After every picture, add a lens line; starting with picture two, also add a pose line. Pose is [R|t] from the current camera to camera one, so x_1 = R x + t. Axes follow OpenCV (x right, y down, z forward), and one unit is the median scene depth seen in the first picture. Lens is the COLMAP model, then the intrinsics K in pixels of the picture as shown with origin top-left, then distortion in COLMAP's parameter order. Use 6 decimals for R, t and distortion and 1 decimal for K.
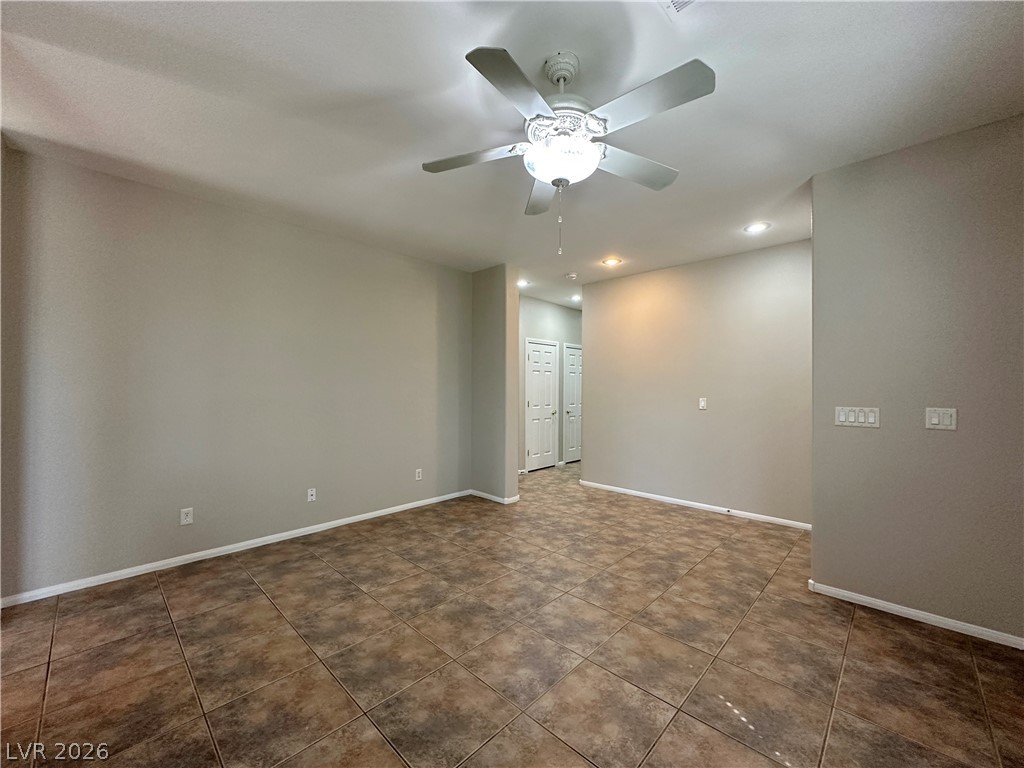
lens RADIAL K [[407.1, 0, 513.1], [0, 407.1, 383.6], [0, 0, 1]] dist [-0.000980, 0.000003]
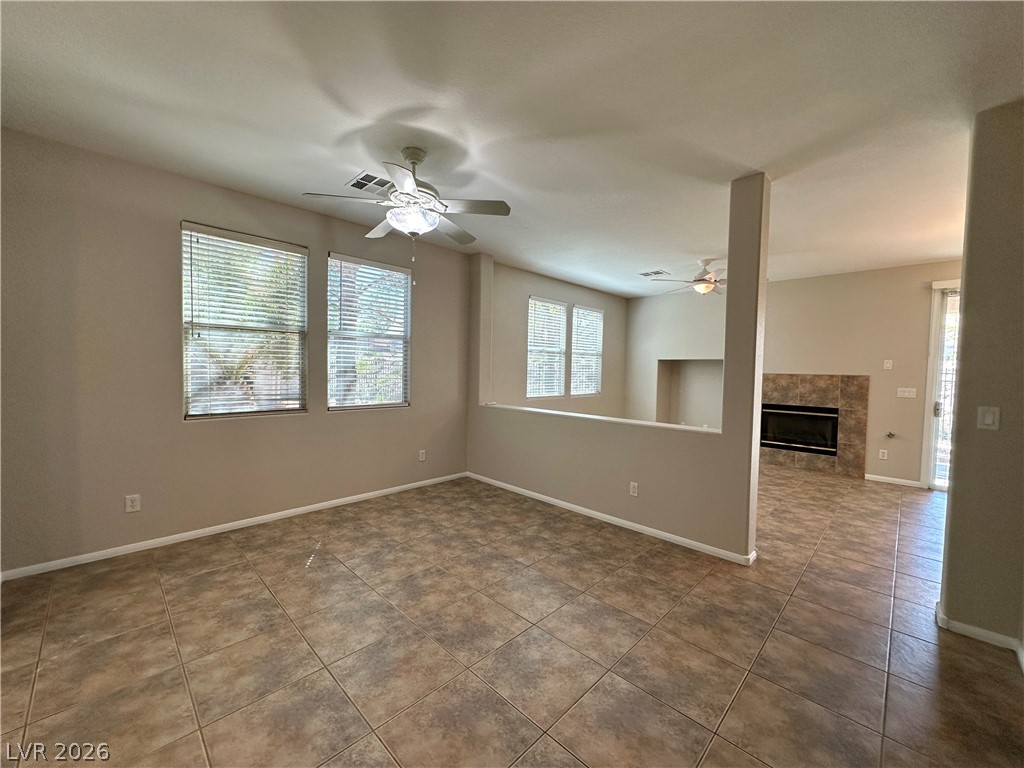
lens RADIAL K [[407.1, 0, 513.0], [0, 407.1, 384.7], [0, 0, 1]] dist [-0.000980, 0.000003]
pose [[-0.999616, -0.026578, 0.007776, -0.175860], [-0.026304, 0.999094, 0.033443, -0.002689], [-0.008658, 0.033226, -0.999410, 1.605790]]
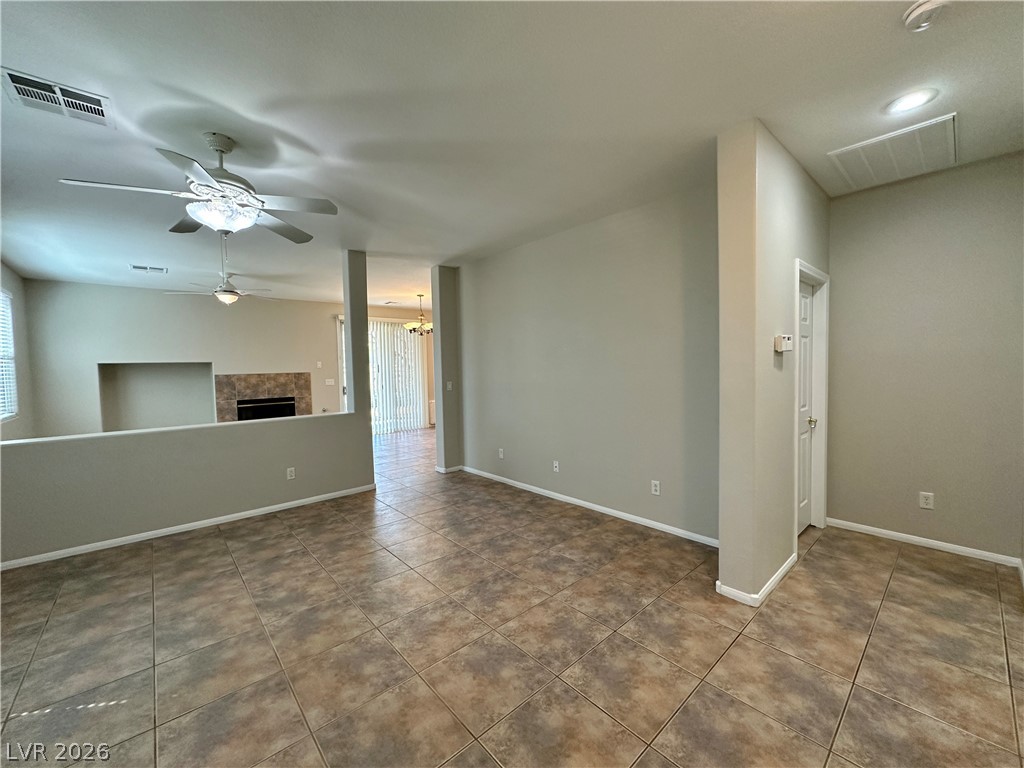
lens RADIAL K [[407.1, 0, 512.6], [0, 407.1, 384.4], [0, 0, 1]] dist [-0.000980, 0.000003]
pose [[-0.077271, 0.042185, -0.996117, 0.885778], [0.028681, 0.998785, 0.040073, -0.014958], [0.996598, -0.025473, -0.078387, 1.299775]]
